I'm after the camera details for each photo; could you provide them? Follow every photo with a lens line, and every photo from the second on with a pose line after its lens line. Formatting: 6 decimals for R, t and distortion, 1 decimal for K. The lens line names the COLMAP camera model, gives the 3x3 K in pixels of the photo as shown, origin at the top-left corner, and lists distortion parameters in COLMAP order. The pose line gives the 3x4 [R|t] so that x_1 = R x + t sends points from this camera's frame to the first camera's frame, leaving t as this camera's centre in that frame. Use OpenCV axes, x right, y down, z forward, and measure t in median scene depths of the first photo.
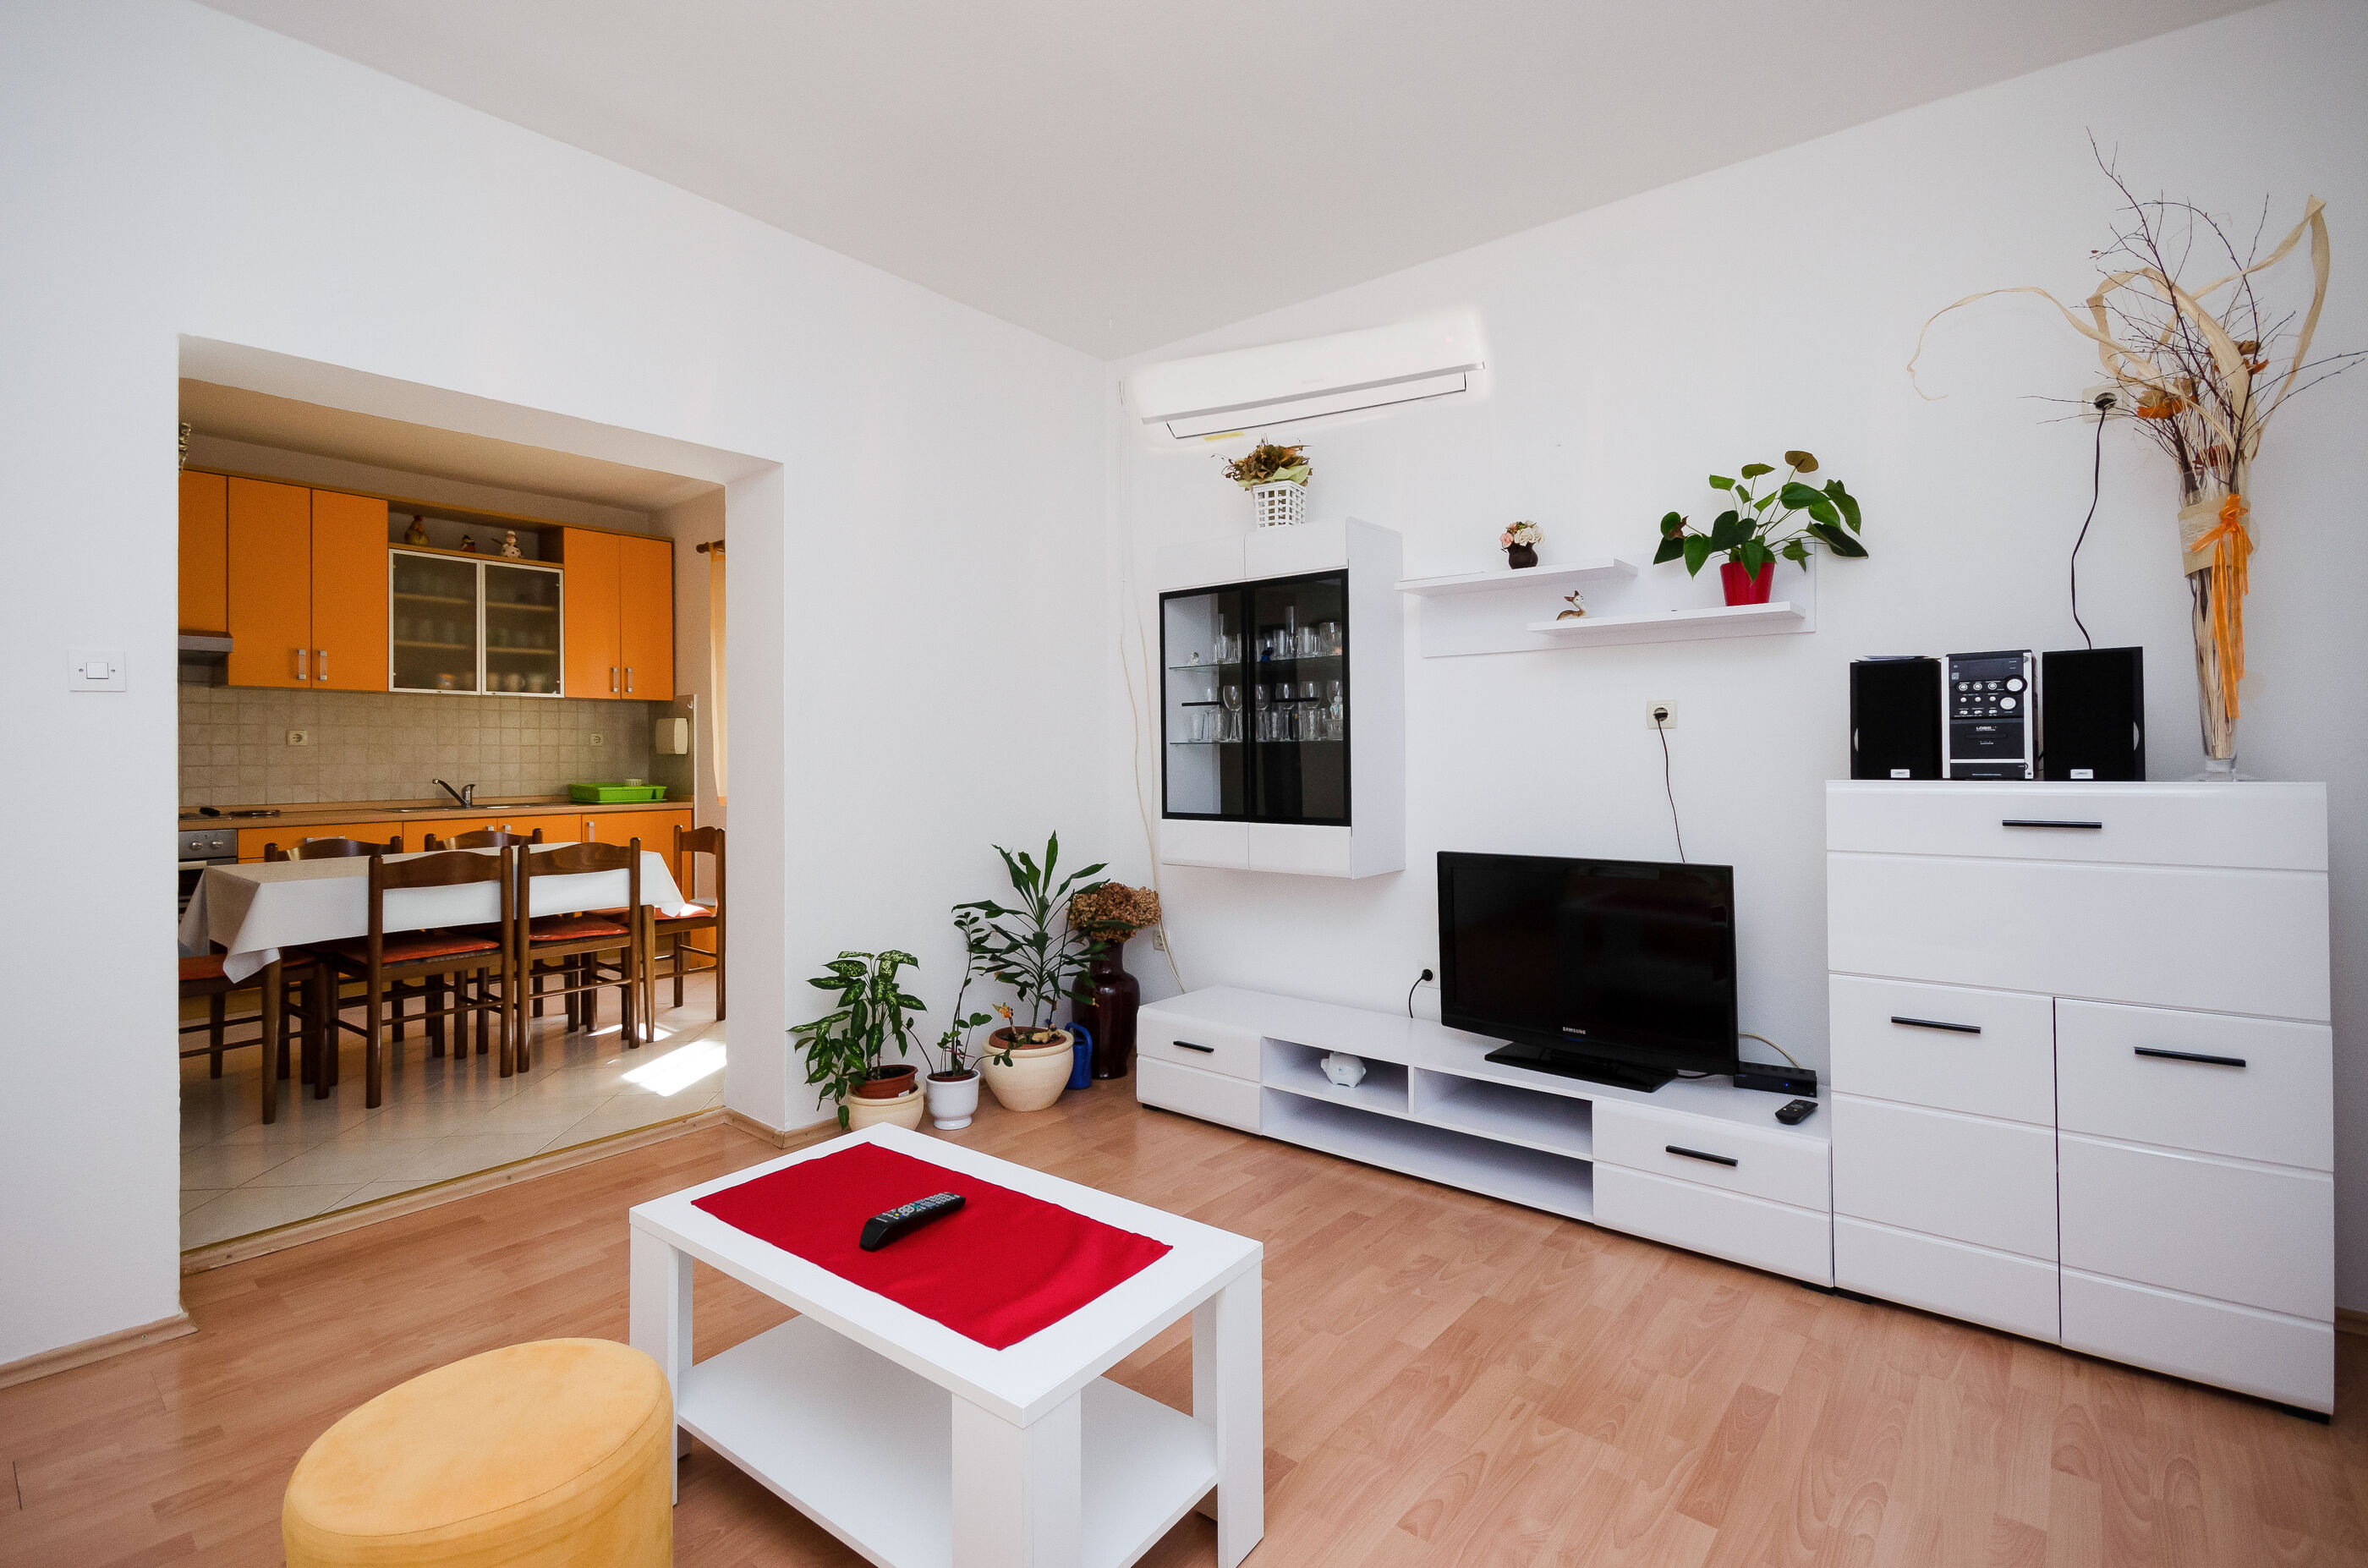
lens RADIAL K [[1069.6, 0, 1200.3], [0, 1069.6, 758.1], [0, 0, 1]] dist [0.004271, 0.000217]
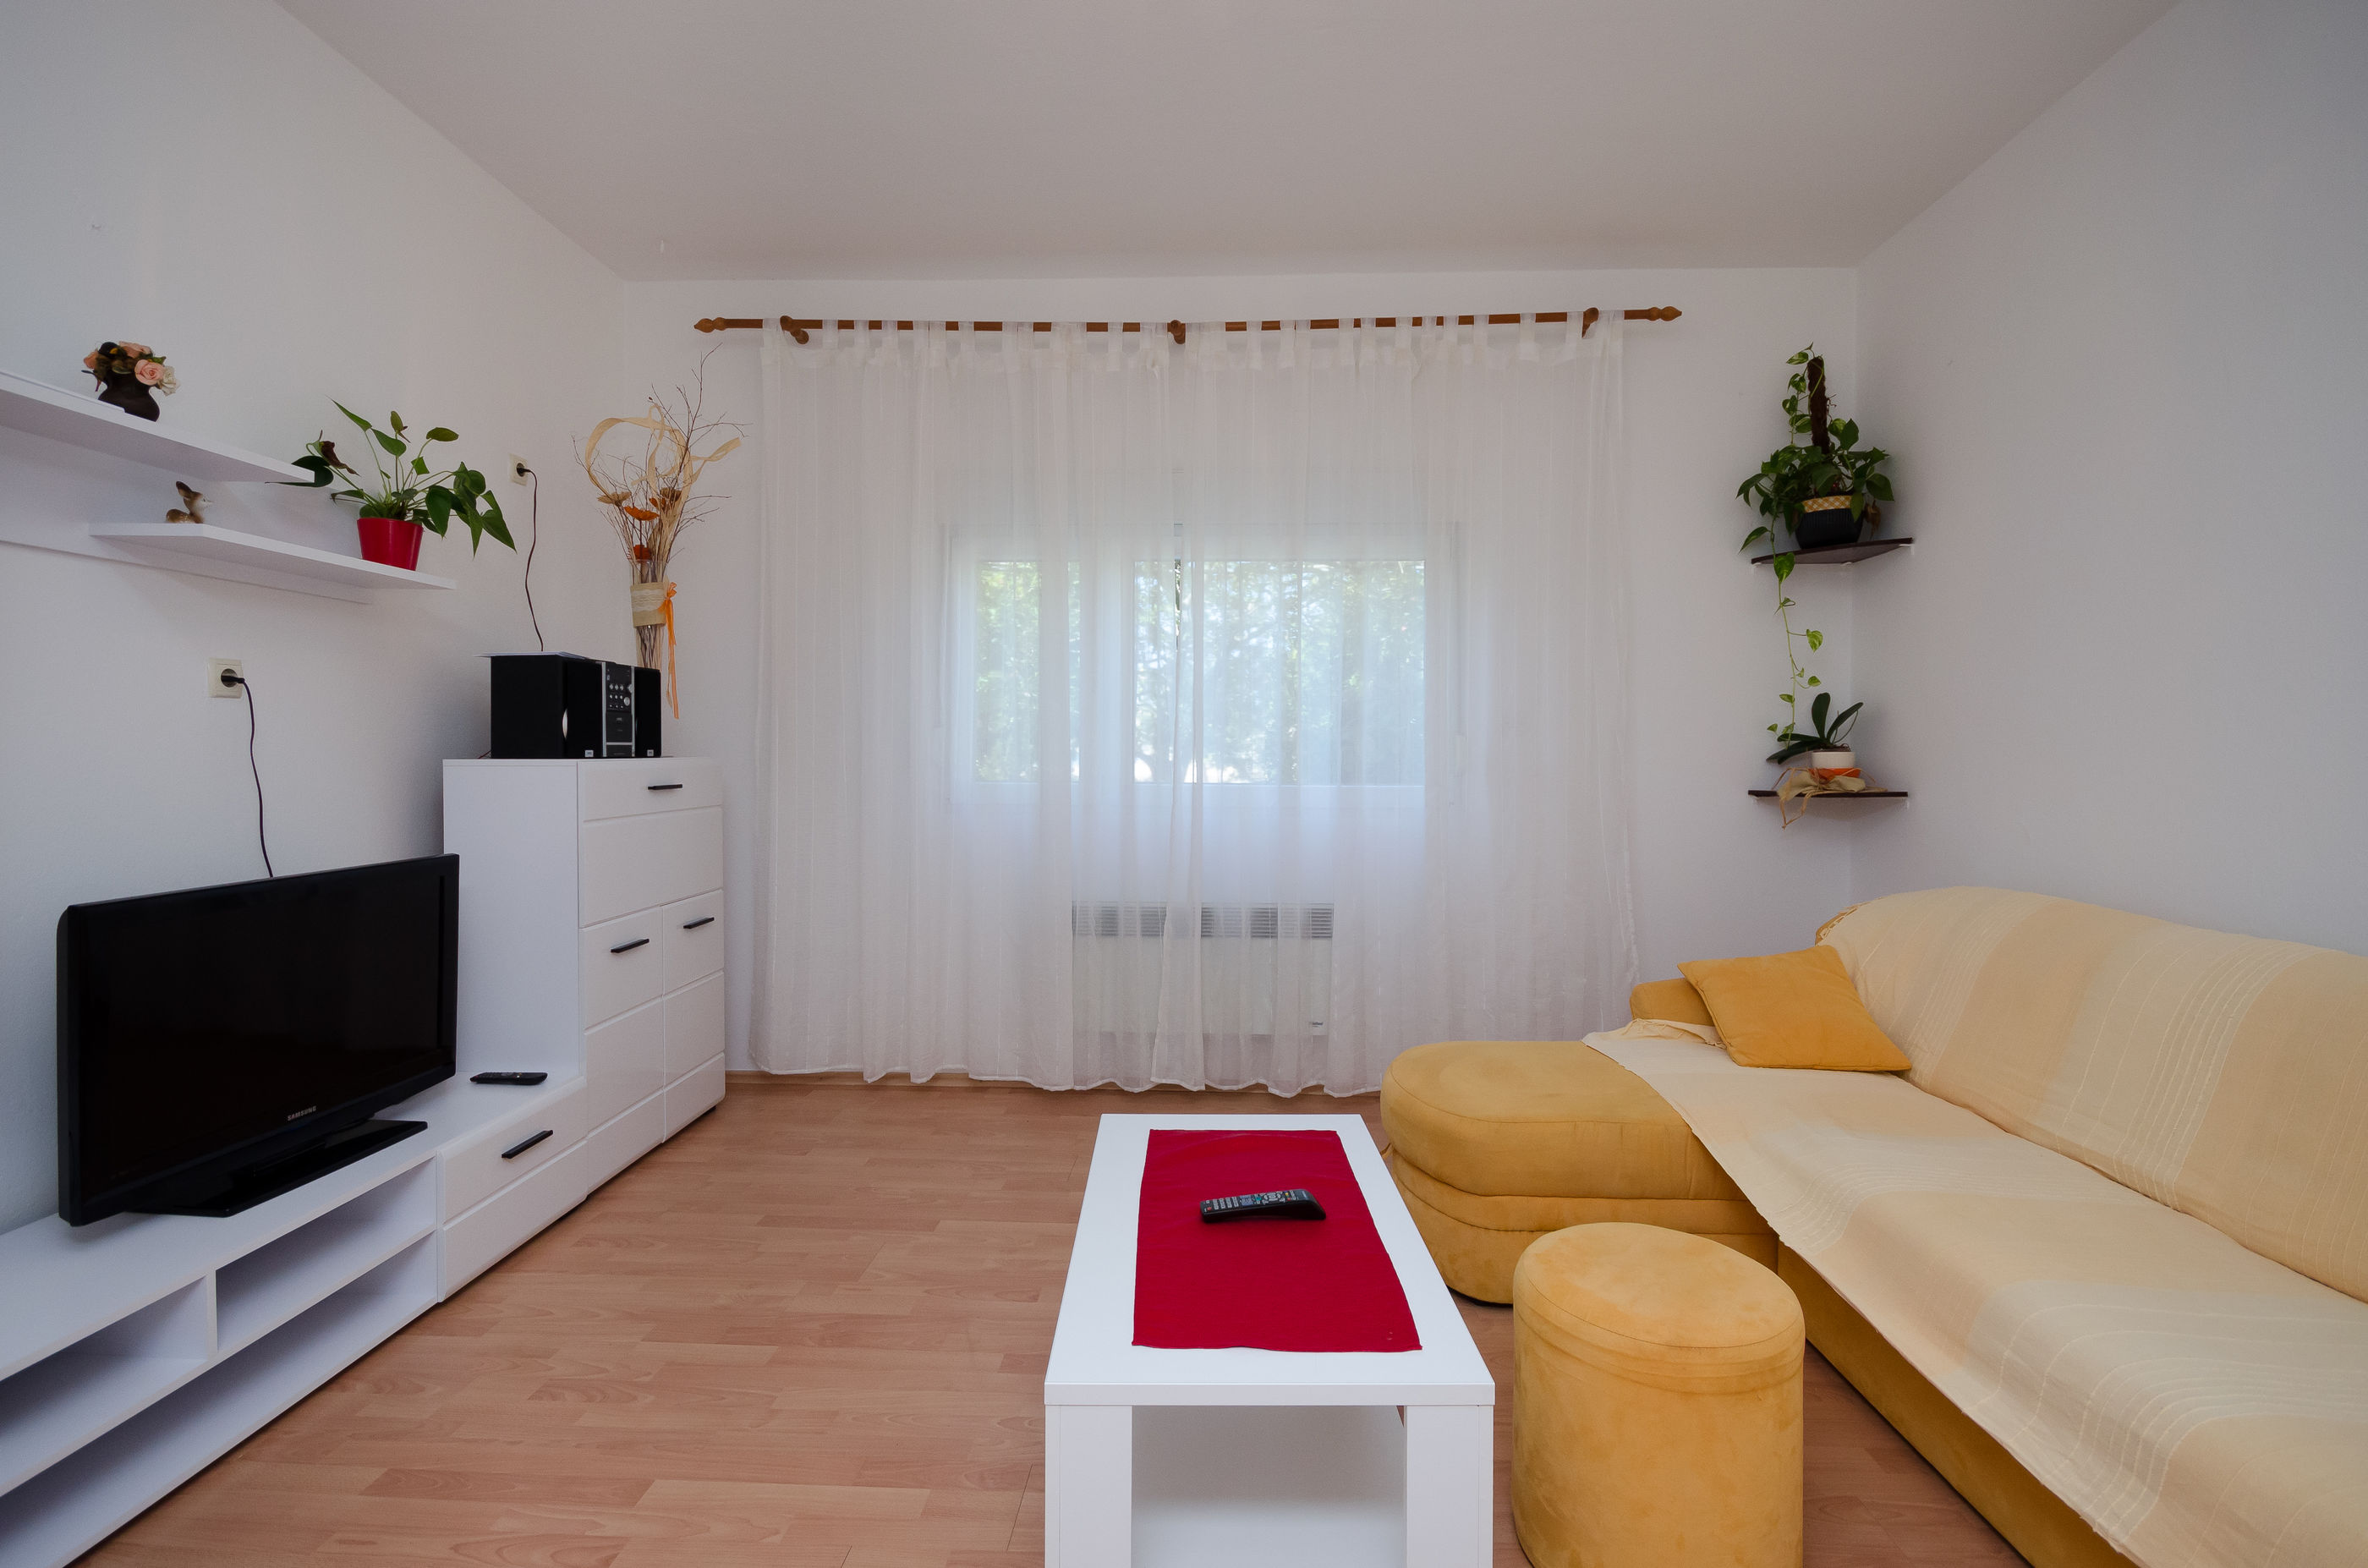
lens RADIAL K [[1082.6, 0, 1181.0], [0, 1082.6, 764.2], [0, 0, 1]] dist [0.012338, -0.016617]
pose [[-0.603223, -0.010260, 0.797506, -0.482172], [-0.004580, 0.999945, 0.009400, 0.007879], [-0.797559, 0.002018, -0.603237, 0.792941]]
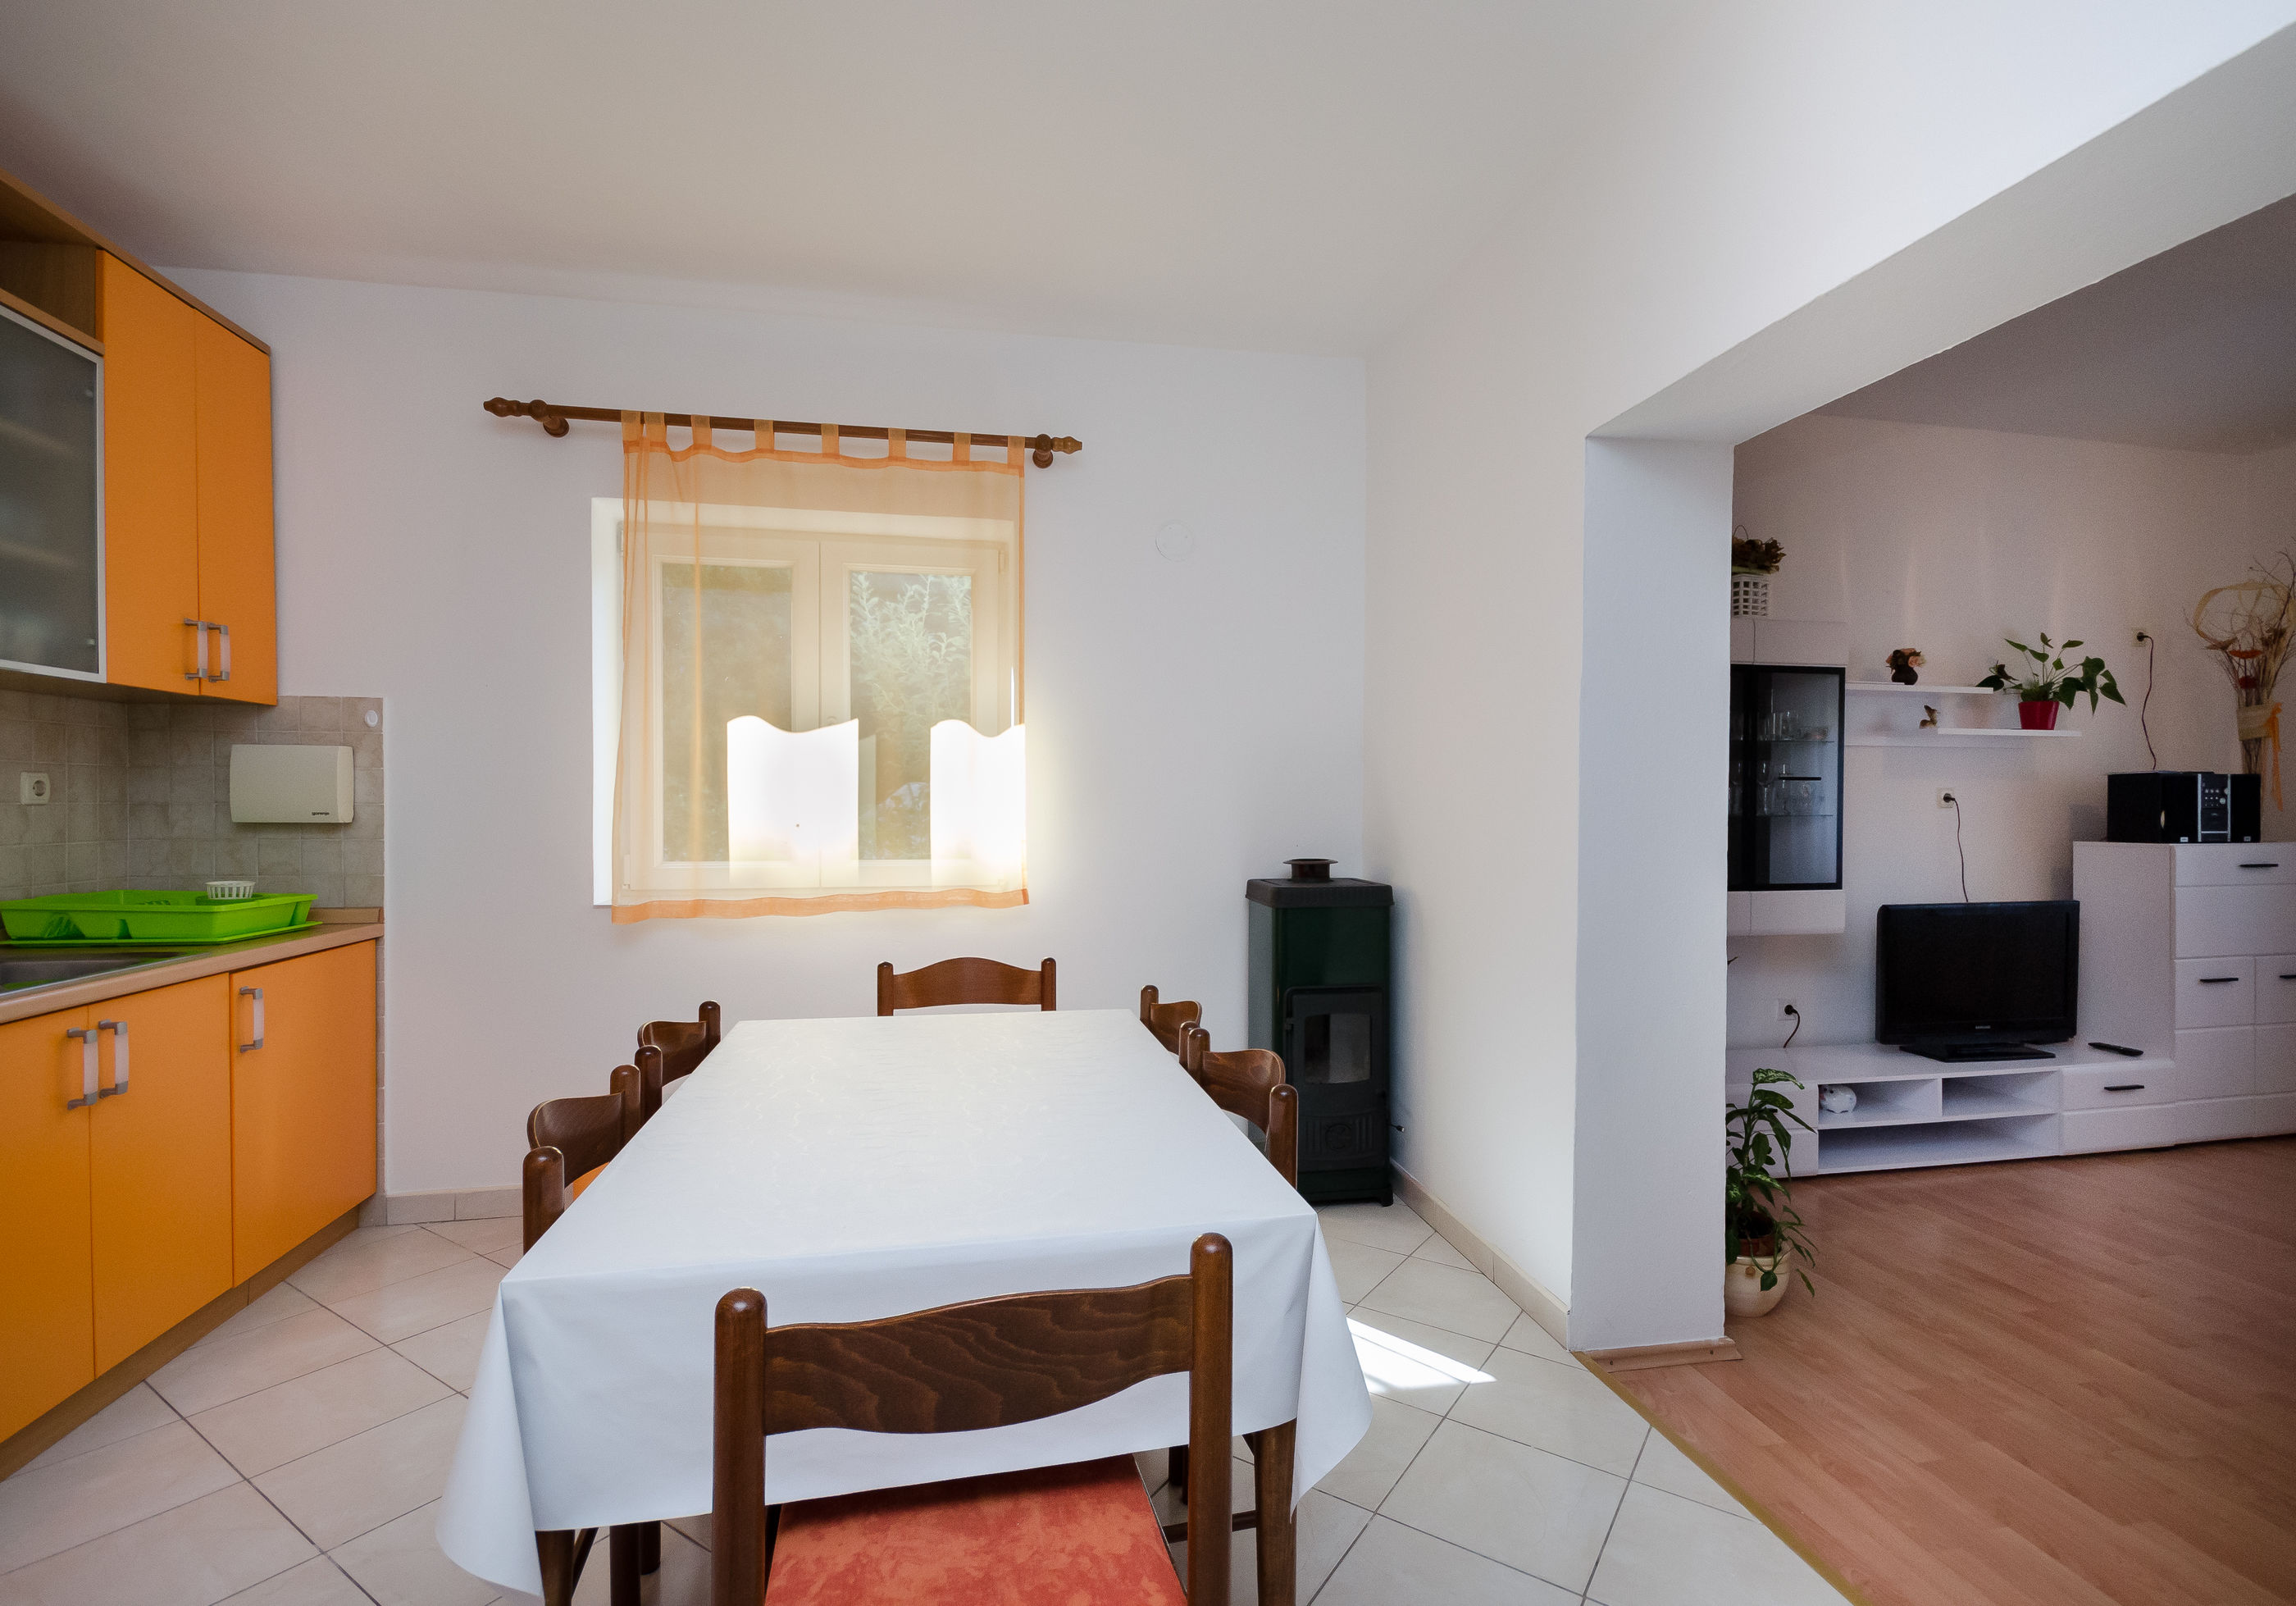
lens RADIAL K [[1048.1, 0, 1187.7], [0, 1048.1, 815.2], [0, 0, 1]] dist [0.027630, -0.013635]
pose [[0.630999, -0.001691, 0.775781, -1.115697], [-0.003159, 0.999984, 0.004749, -0.018443], [-0.775777, -0.005447, 0.630984, 0.766361]]
